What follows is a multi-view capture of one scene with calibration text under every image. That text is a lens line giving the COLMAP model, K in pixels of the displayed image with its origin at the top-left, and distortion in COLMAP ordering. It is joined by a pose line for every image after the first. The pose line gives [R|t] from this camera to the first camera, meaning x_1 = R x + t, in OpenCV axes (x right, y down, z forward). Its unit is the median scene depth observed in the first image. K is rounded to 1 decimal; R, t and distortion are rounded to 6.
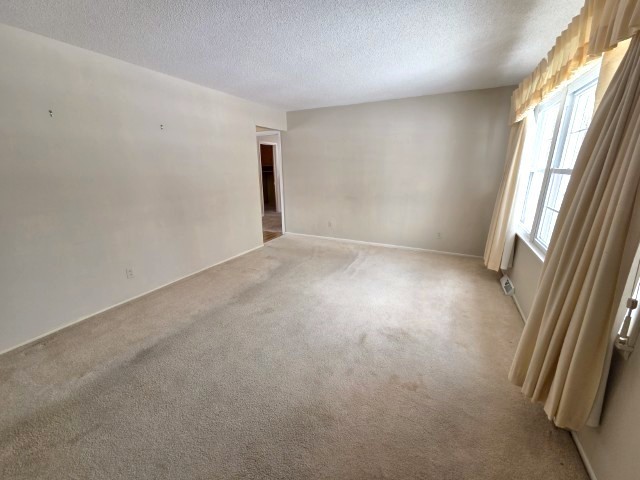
lens RADIAL K [[261.5, 0, 318.0], [0, 261.5, 239.7], [0, 0, 1]] dist [-0.001194, -0.000035]
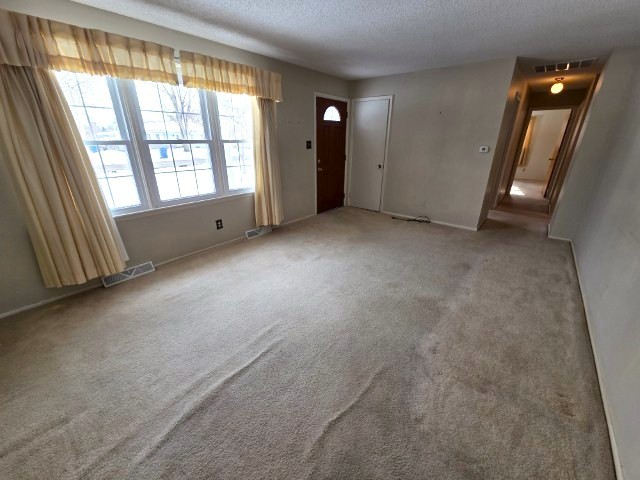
lens RADIAL K [[261.5, 0, 318.0], [0, 261.5, 239.7], [0, 0, 1]] dist [-0.001194, -0.000035]
pose [[-0.975524, -0.081181, 0.204358, -0.084617], [0.058639, 0.799660, 0.597584, -0.421122], [-0.211930, 0.594940, -0.775327, 1.507175]]
